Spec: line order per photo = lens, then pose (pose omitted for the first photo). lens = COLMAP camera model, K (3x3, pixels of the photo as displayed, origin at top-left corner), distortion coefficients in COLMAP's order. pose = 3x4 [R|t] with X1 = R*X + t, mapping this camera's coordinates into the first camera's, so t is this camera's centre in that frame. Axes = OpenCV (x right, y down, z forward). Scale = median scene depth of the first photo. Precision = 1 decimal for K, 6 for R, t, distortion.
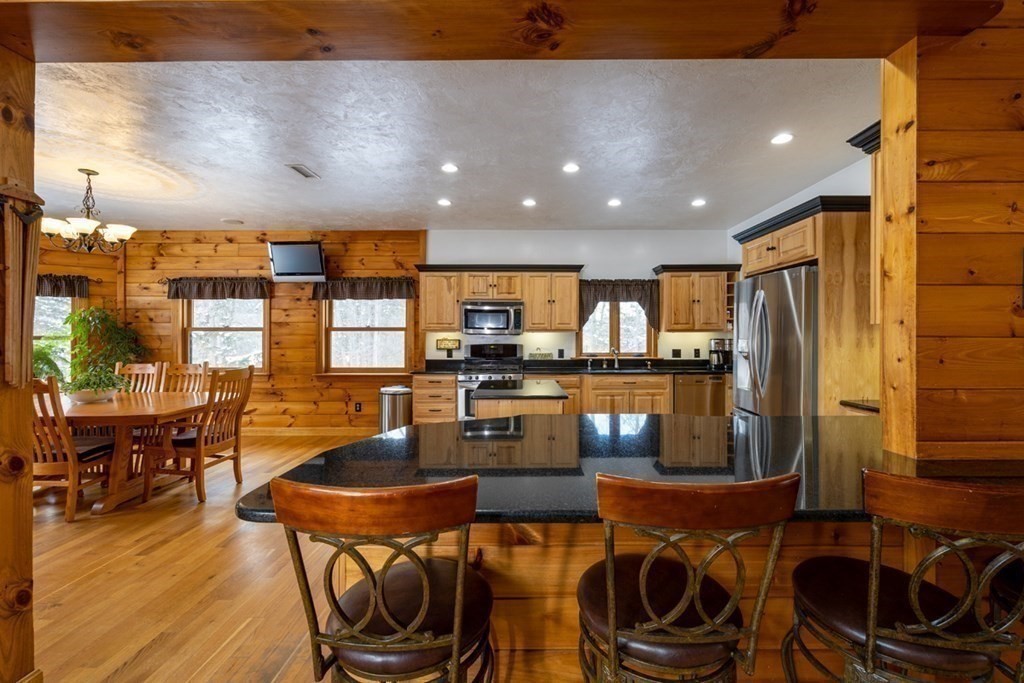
lens RADIAL K [[412.8, 0, 526.7], [0, 412.8, 336.3], [0, 0, 1]] dist [-0.000140, -0.000029]
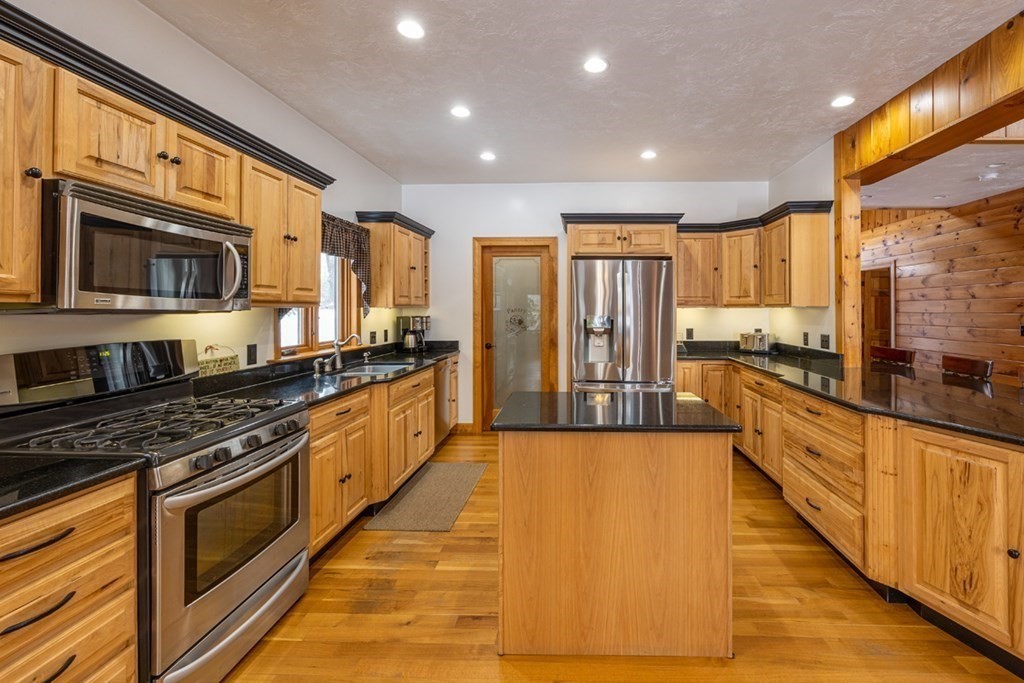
lens RADIAL K [[470.3, 0, 512.7], [0, 470.3, 305.1], [0, 0, 1]] dist [0.001203, 0.000581]
pose [[0.033916, 0.008102, 0.999392, -0.444789], [0.002545, 0.999963, -0.008193, -0.006979], [-0.999421, 0.002821, 0.033894, 0.740848]]
